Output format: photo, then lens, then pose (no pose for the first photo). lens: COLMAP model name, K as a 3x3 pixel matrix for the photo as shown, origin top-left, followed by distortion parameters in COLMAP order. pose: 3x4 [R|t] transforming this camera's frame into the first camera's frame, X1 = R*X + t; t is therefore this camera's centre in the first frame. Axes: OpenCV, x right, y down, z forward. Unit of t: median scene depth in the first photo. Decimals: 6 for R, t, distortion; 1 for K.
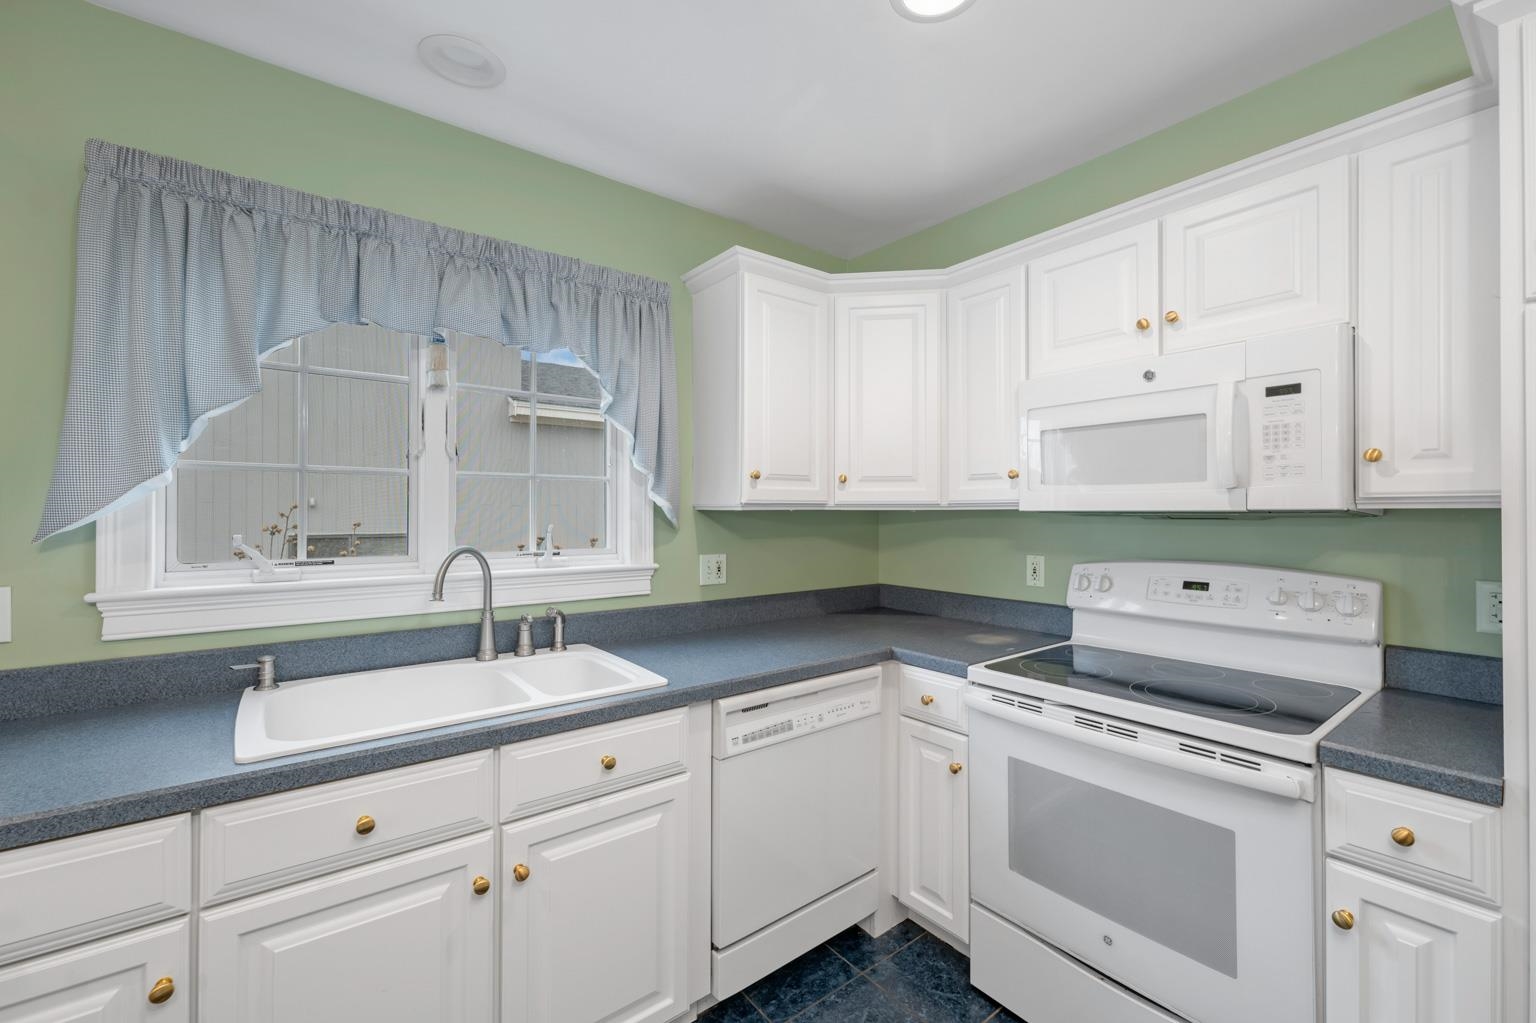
lens RADIAL K [[638.0, 0, 768.0], [0, 638.0, 511.5], [0, 0, 1]] dist [0.000119, 0.000079]
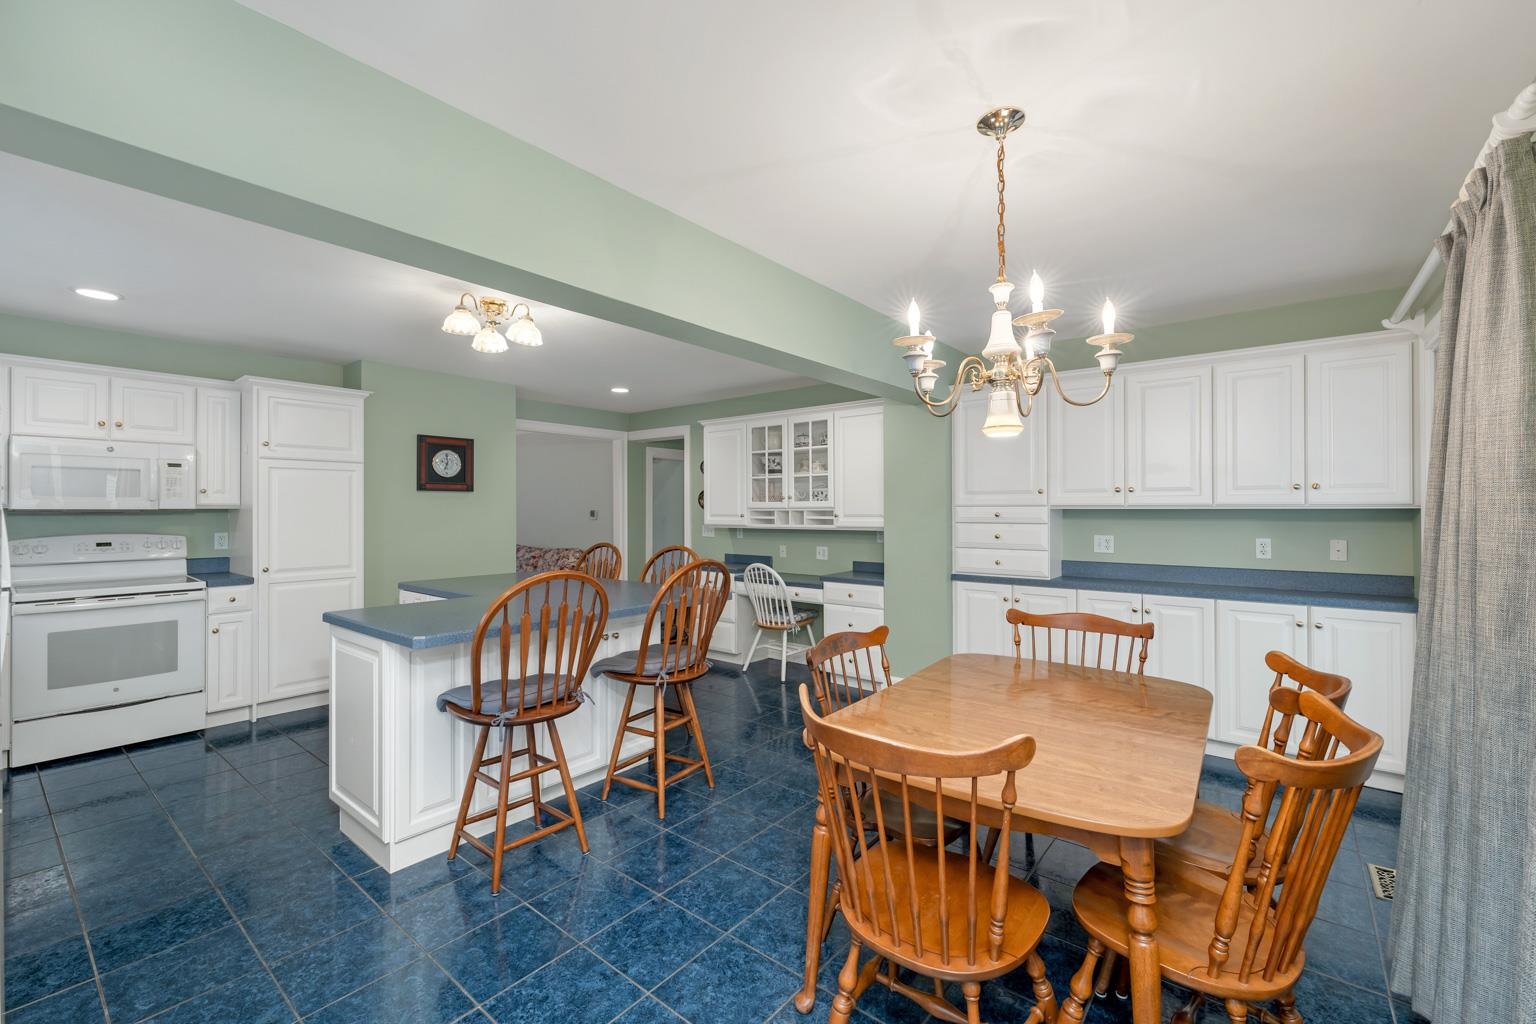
lens RADIAL K [[638.0, 0, 768.0], [0, 638.0, 512.0], [0, 0, 1]] dist [0.000119, 0.000079]
pose [[-0.232742, -0.002184, 0.972536, -2.378469], [-0.003663, 0.999992, 0.001370, -0.003279], [-0.972532, -0.003243, -0.232749, -0.816865]]
